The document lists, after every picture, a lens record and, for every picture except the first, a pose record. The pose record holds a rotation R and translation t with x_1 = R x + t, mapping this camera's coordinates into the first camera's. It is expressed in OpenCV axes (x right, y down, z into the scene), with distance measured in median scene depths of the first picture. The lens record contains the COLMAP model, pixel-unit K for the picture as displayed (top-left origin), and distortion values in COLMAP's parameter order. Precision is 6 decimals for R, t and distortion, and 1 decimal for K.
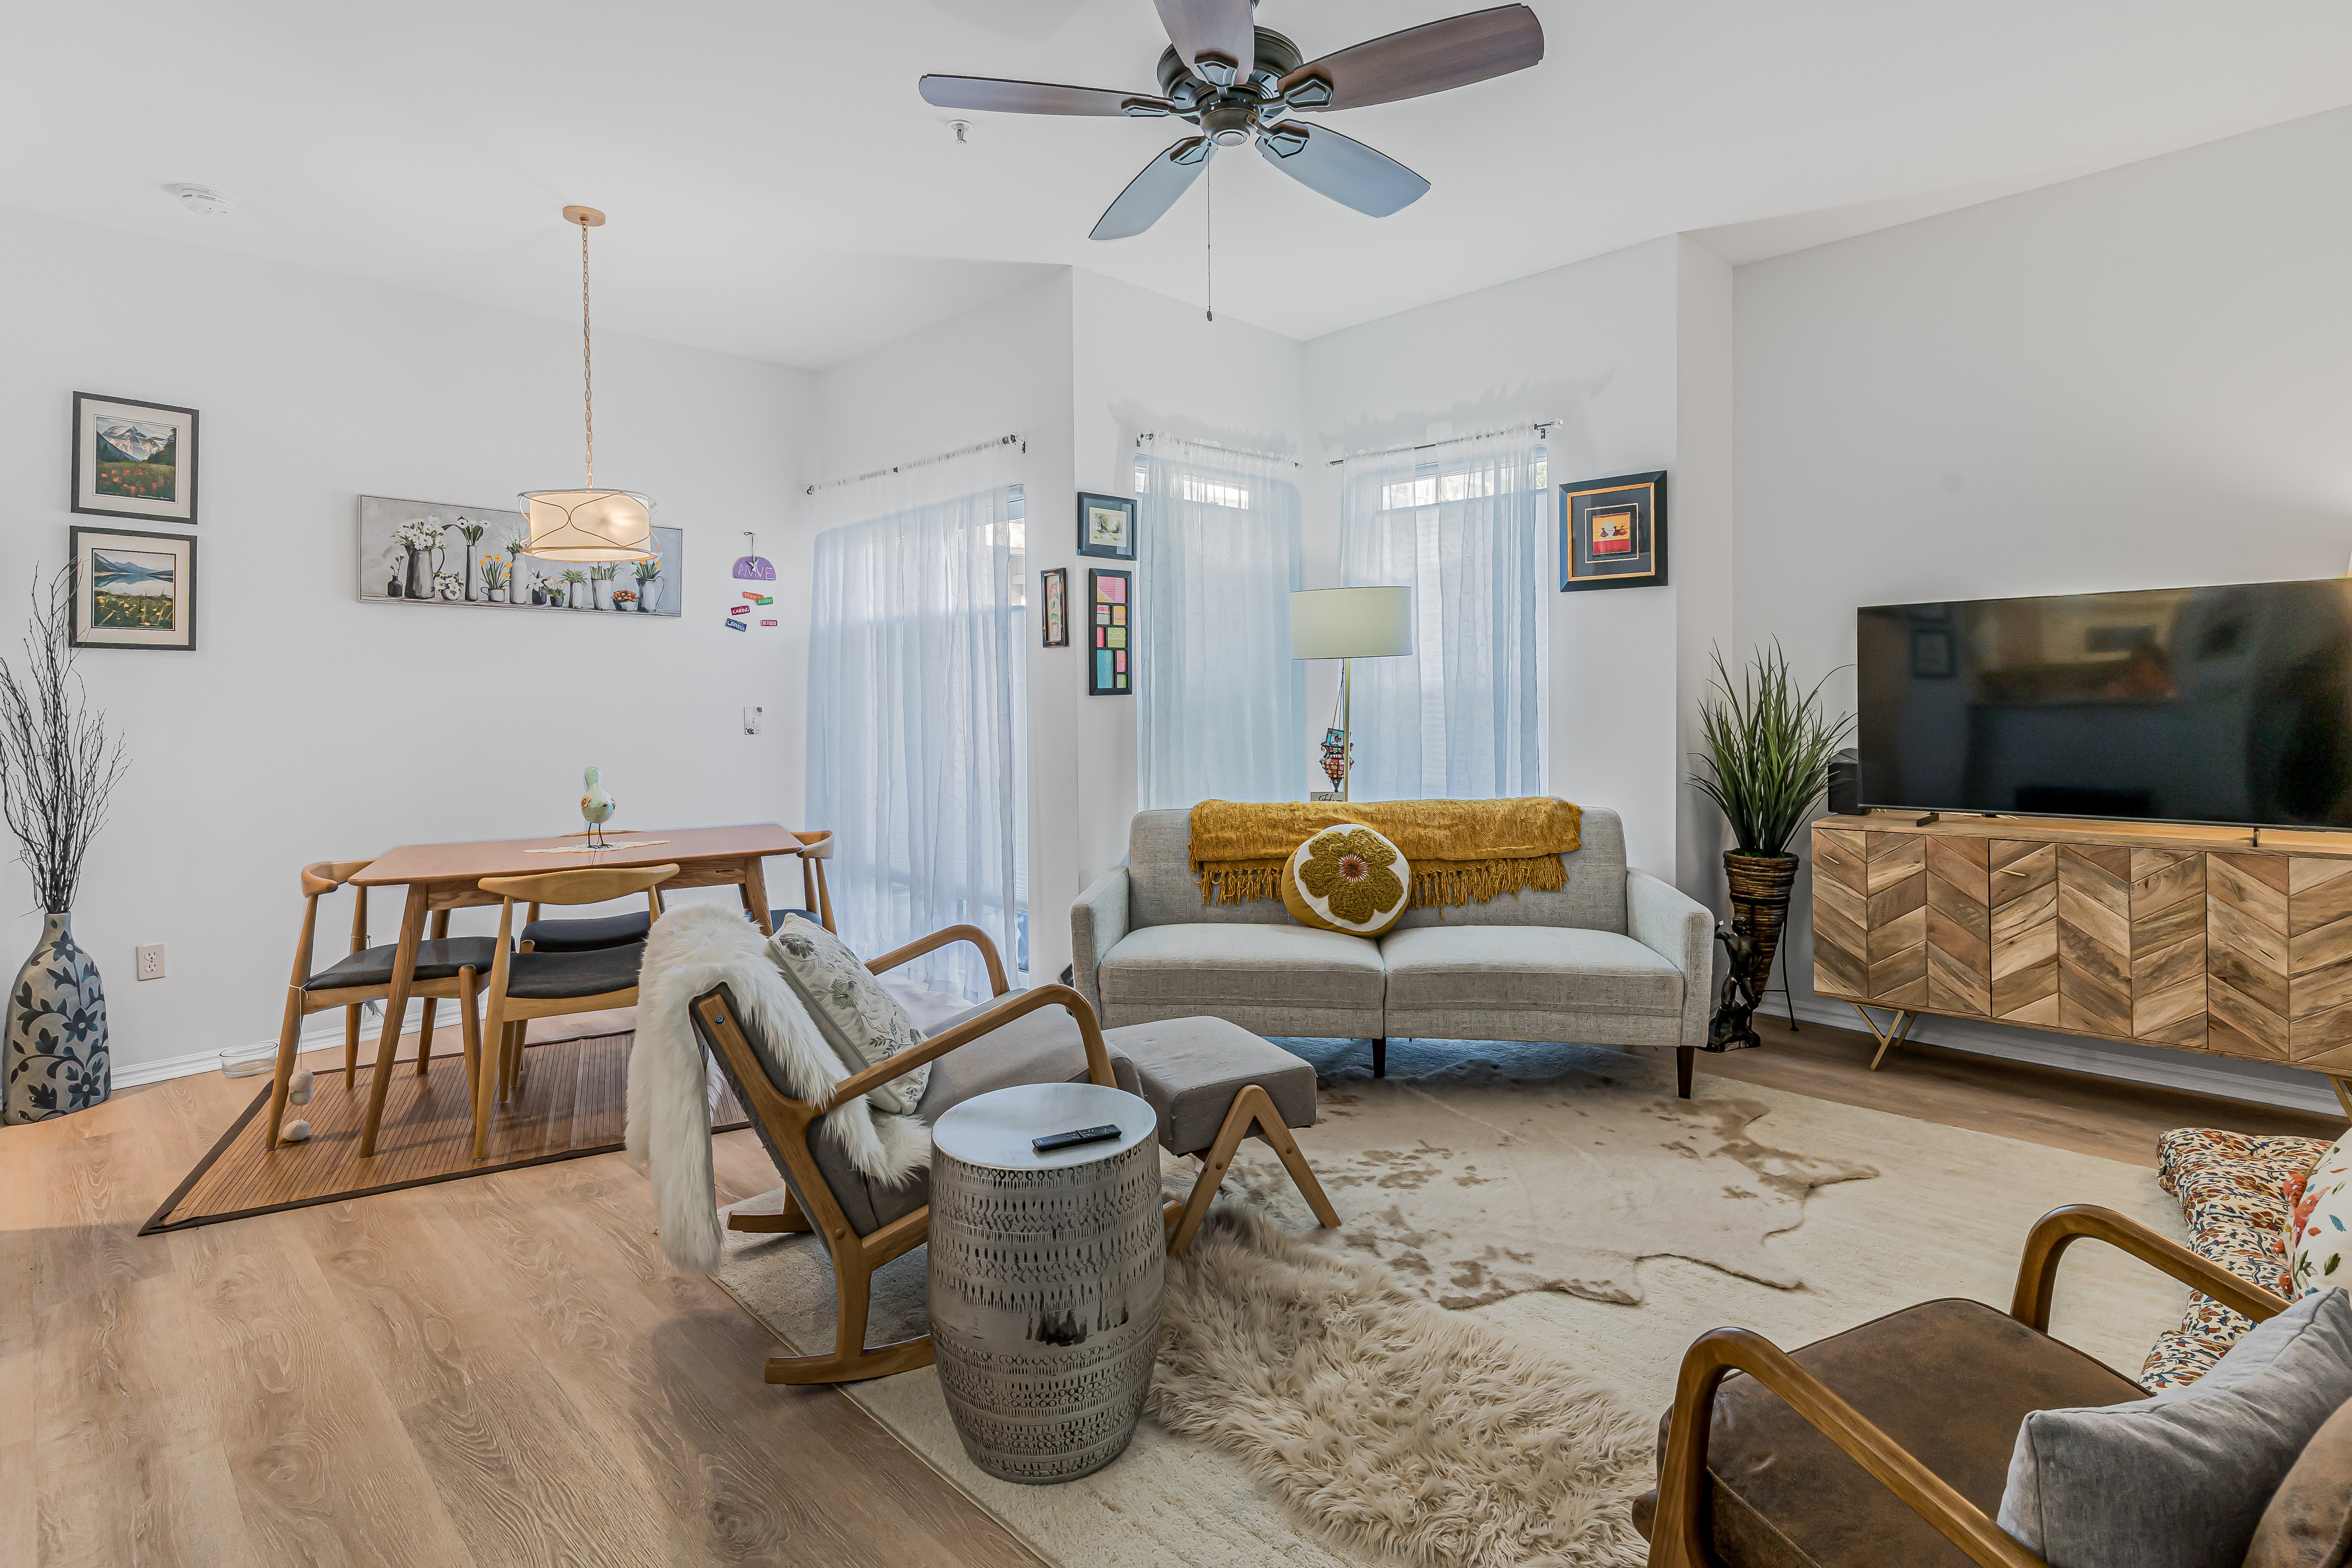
lens RADIAL K [[1168.2, 0, 1186.1], [0, 1168.2, 696.9], [0, 0, 1]] dist [0.000347, -0.000166]
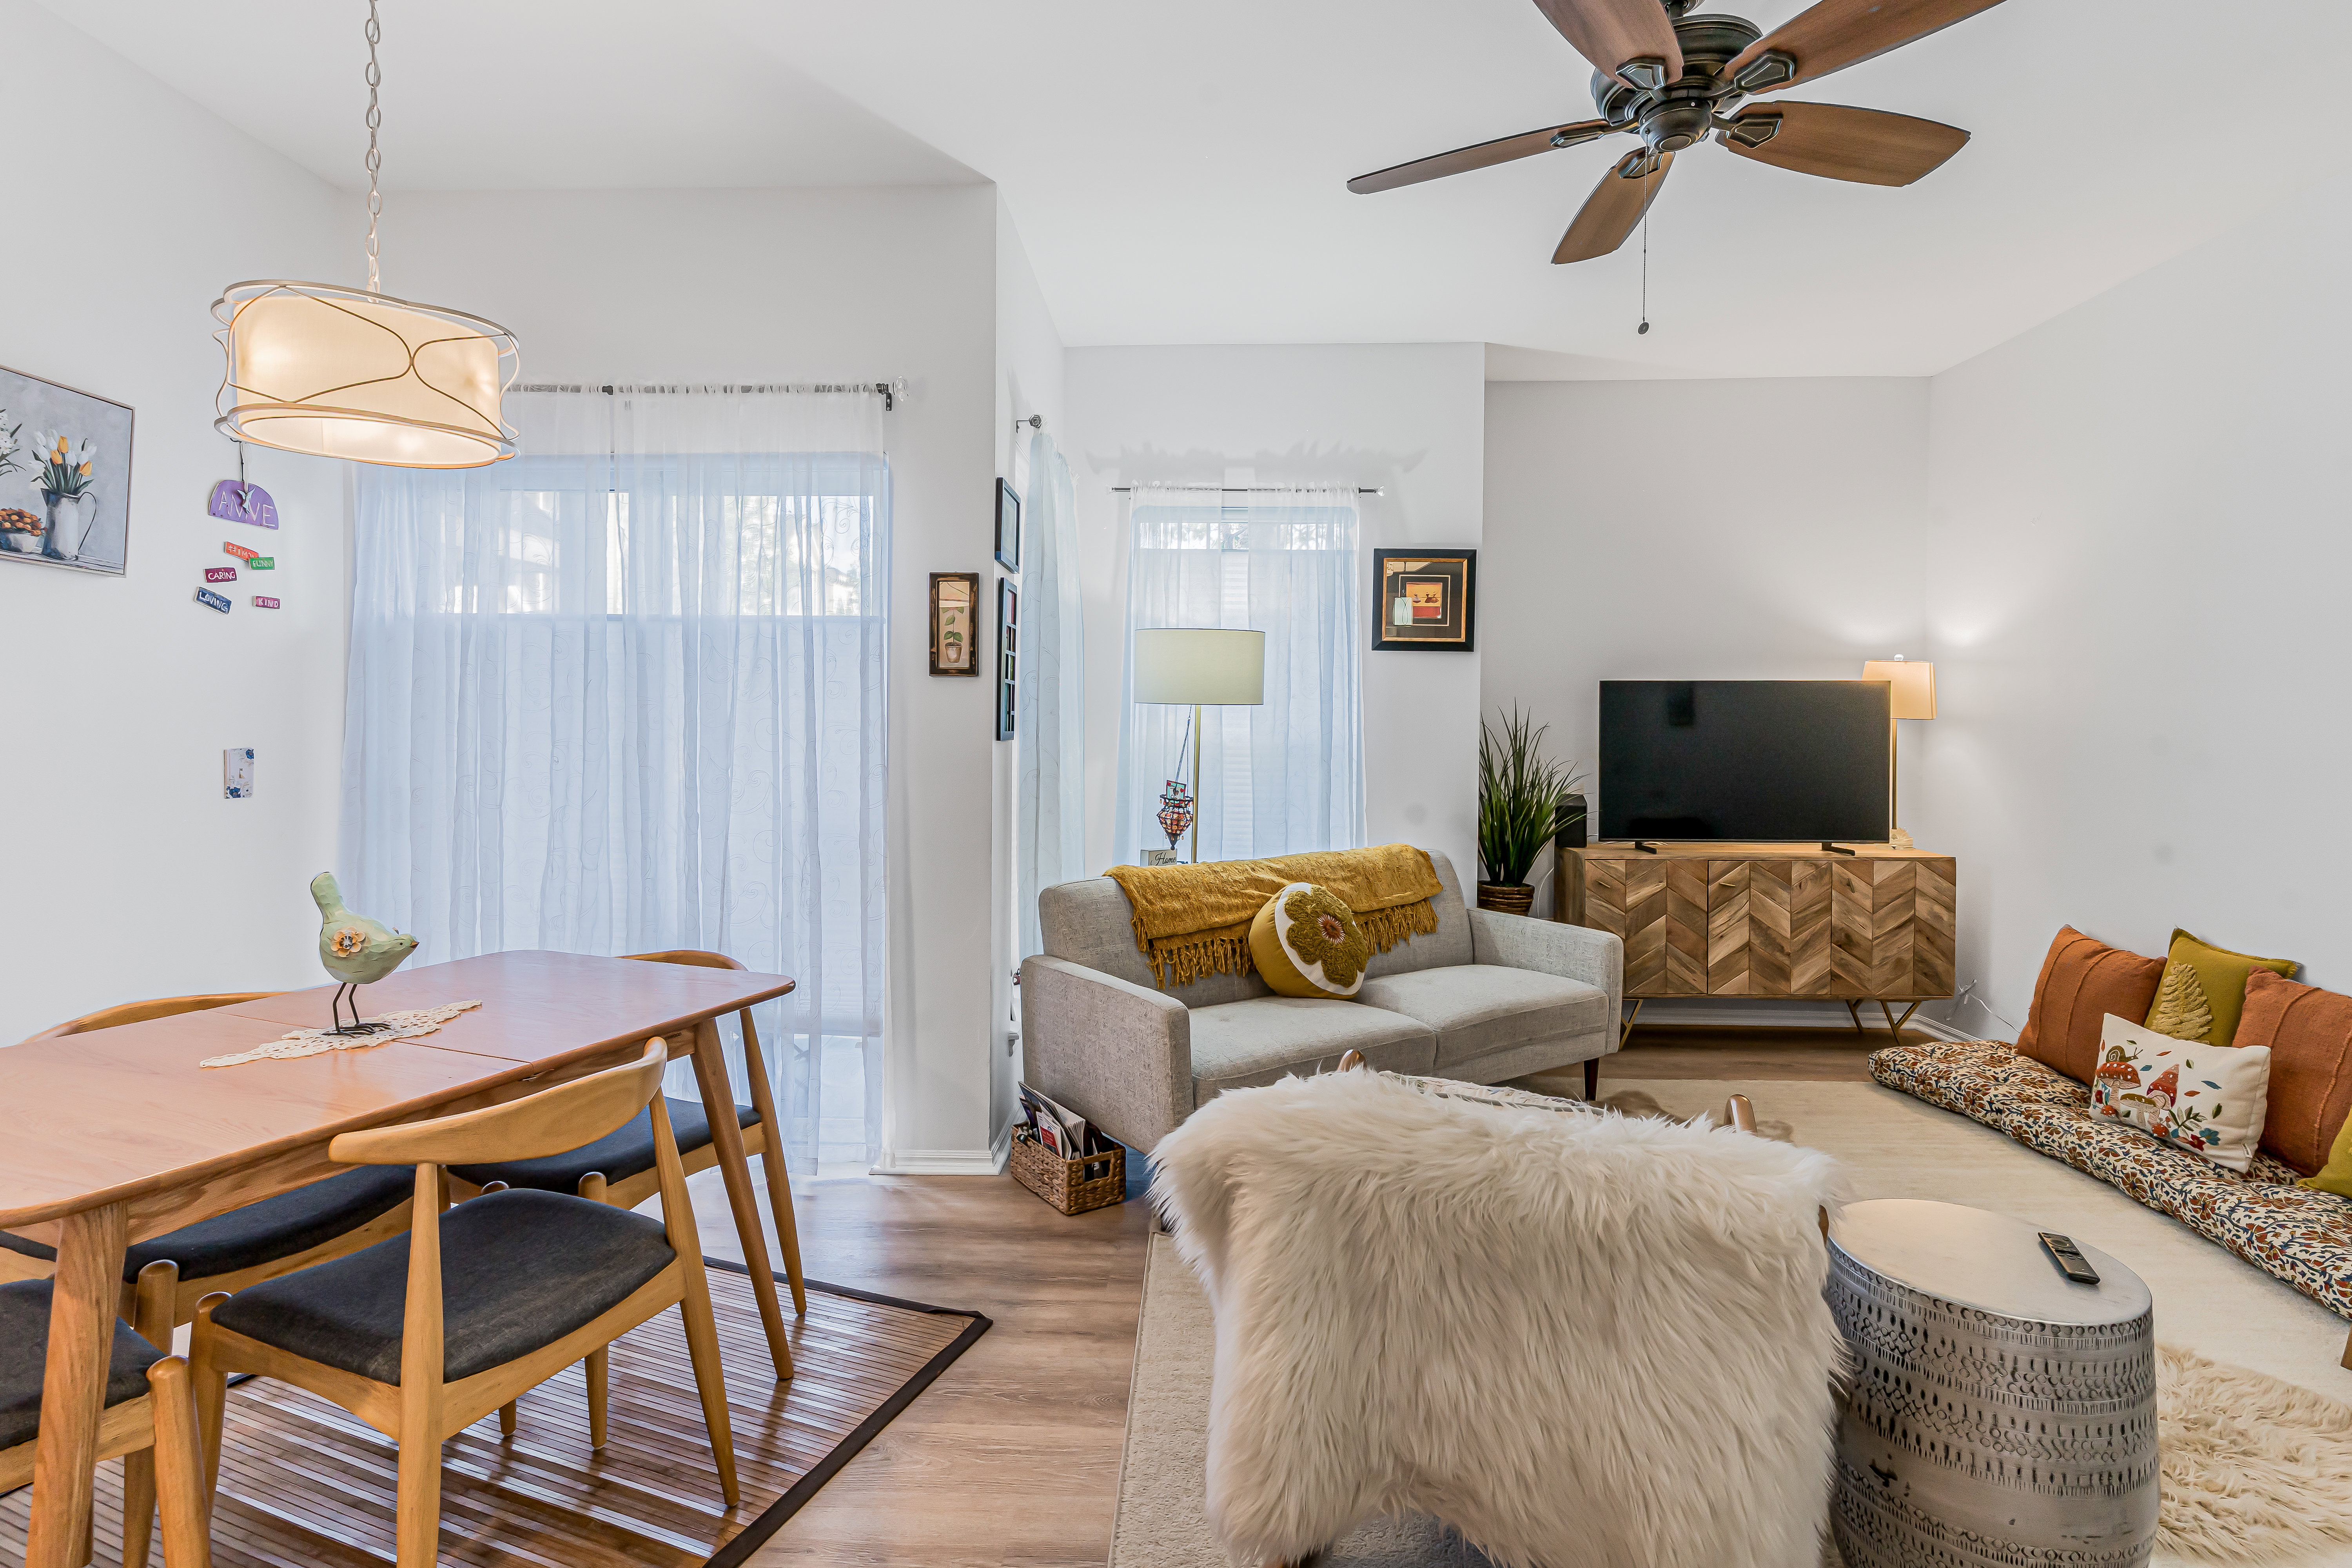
lens RADIAL K [[1140.4, 0, 1164.7], [0, 1140.4, 738.2], [0, 0, 1]] dist [-0.000747, 0.000132]
pose [[0.735730, 0.017596, 0.677047, -0.564075], [-0.013673, 0.999845, -0.011126, 0.004603], [-0.677137, -0.001071, 0.735856, 0.401382]]
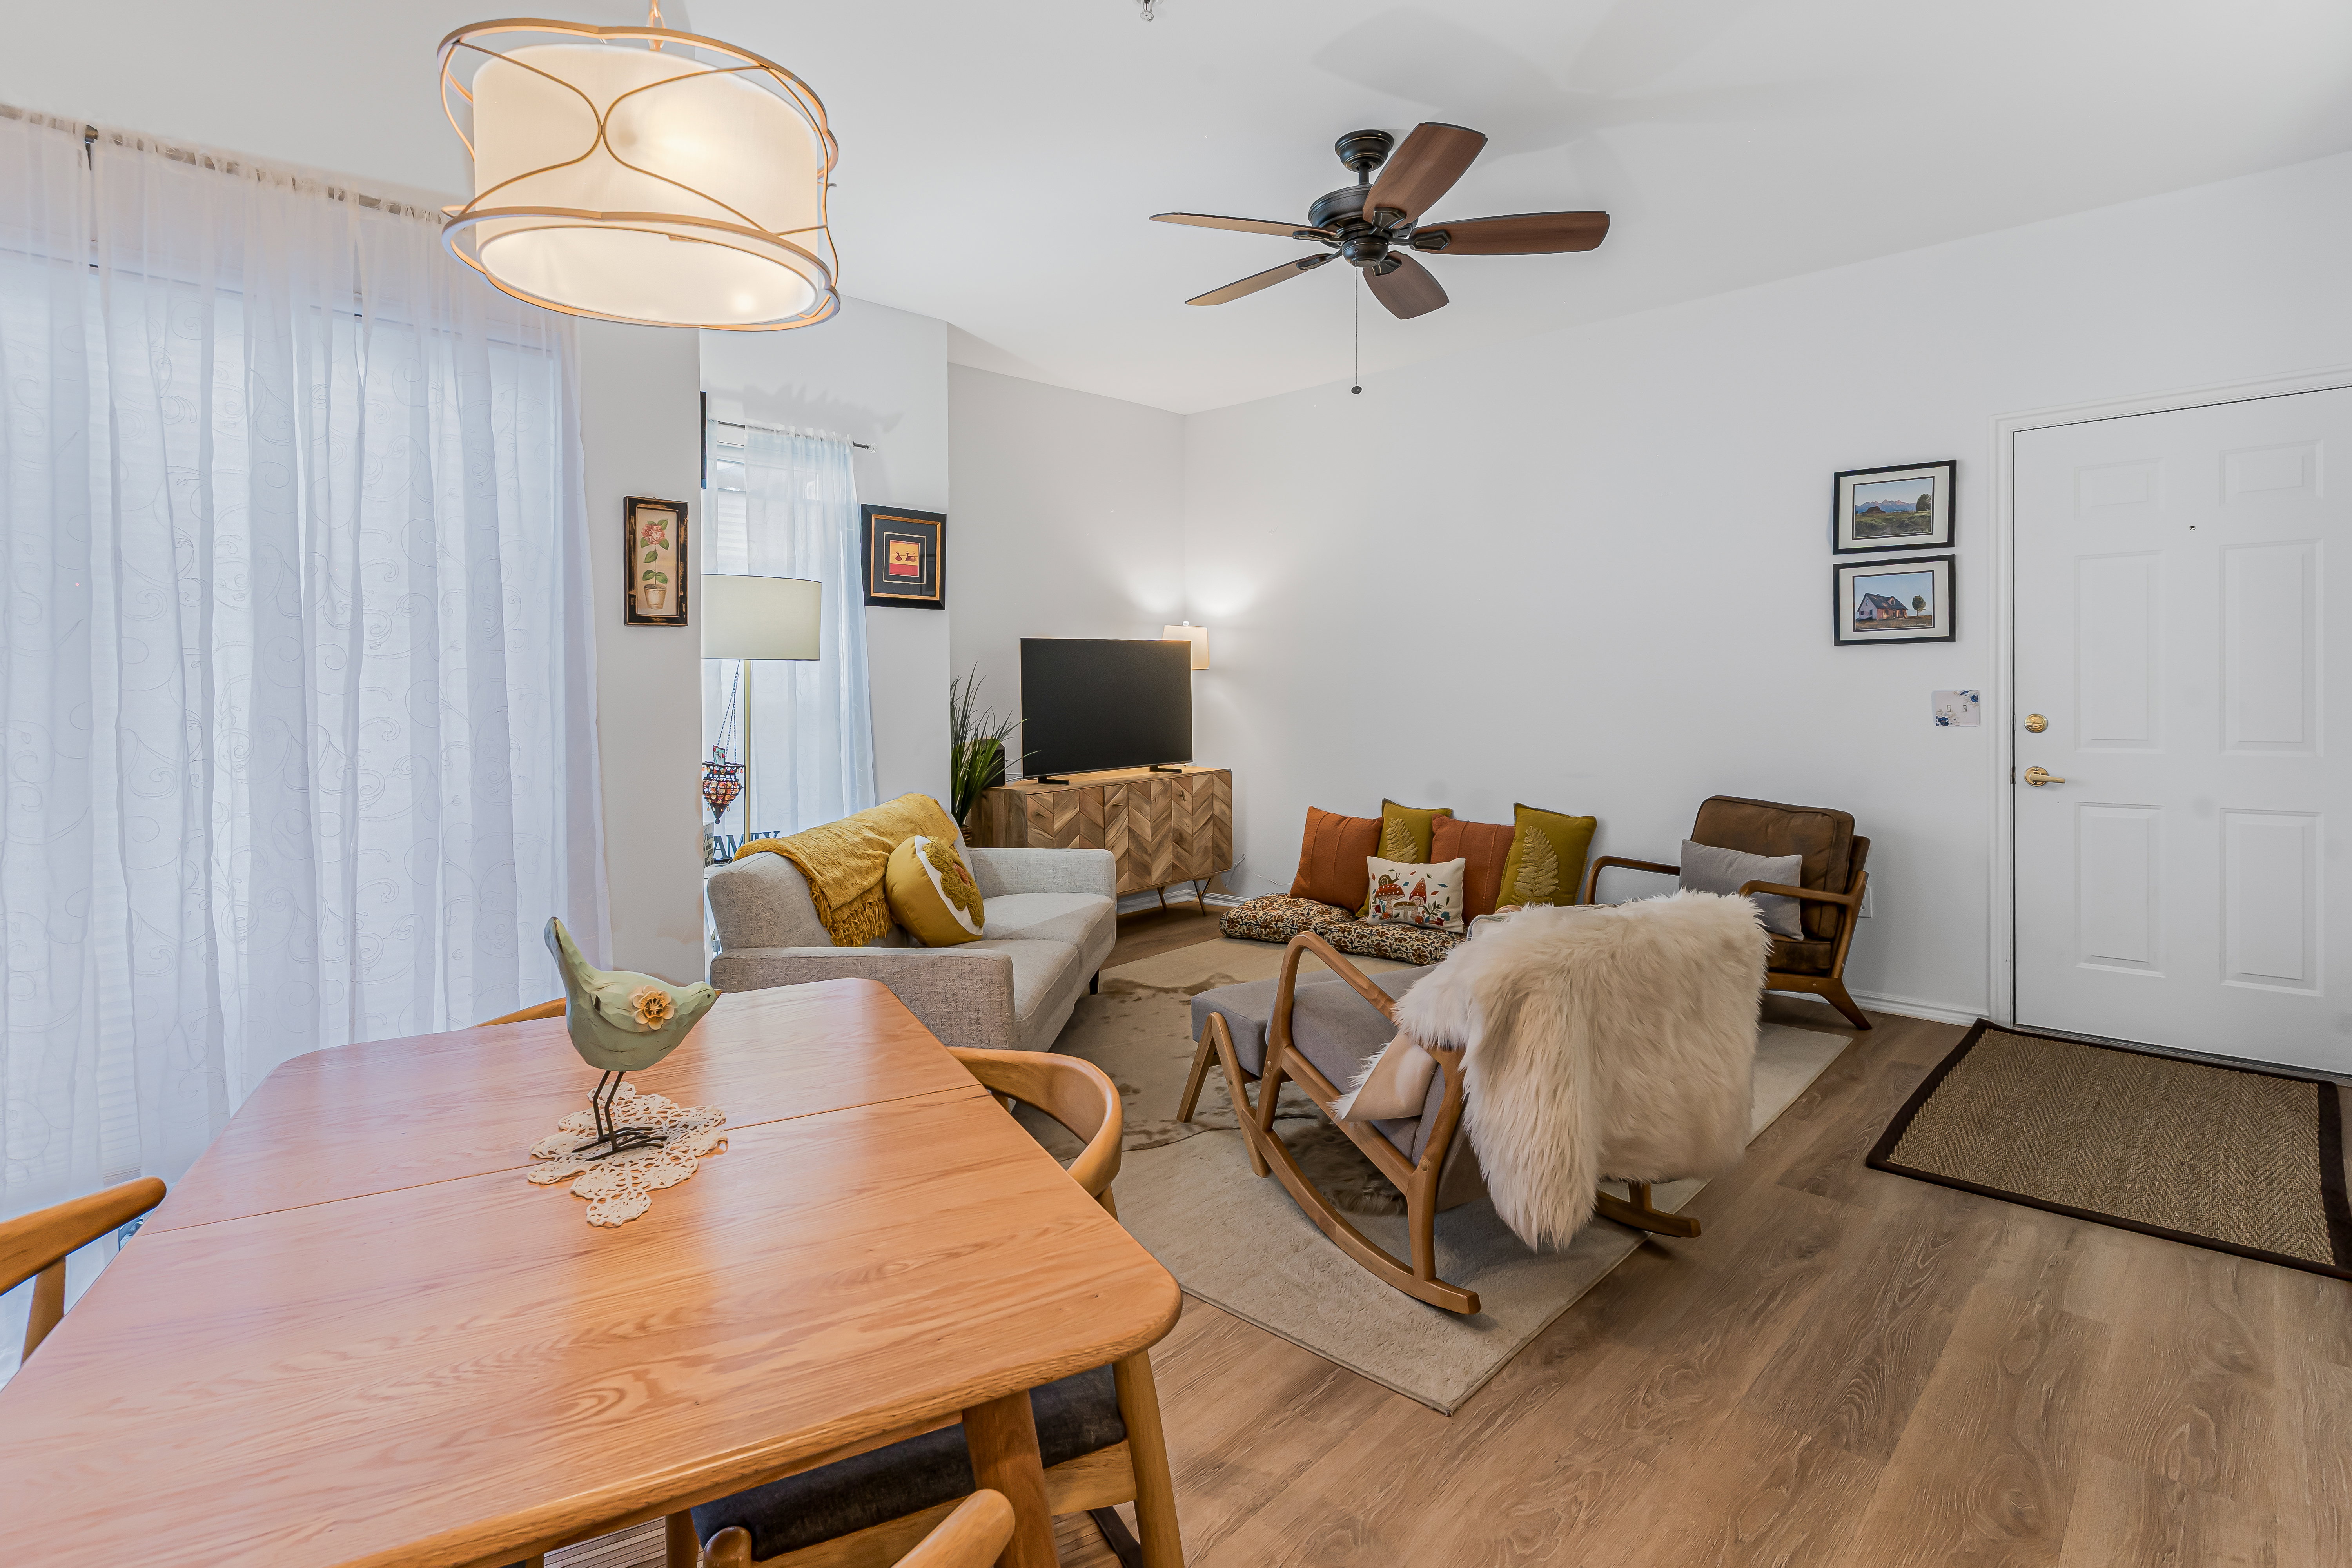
lens RADIAL K [[1168.2, 0, 1186.1], [0, 1168.2, 696.9], [0, 0, 1]] dist [0.000347, -0.000166]
pose [[-0.042481, 0.005033, 0.999085, -0.820693], [0.025181, 0.999675, -0.003965, 0.005548], [-0.998780, 0.024990, -0.042594, 0.824651]]
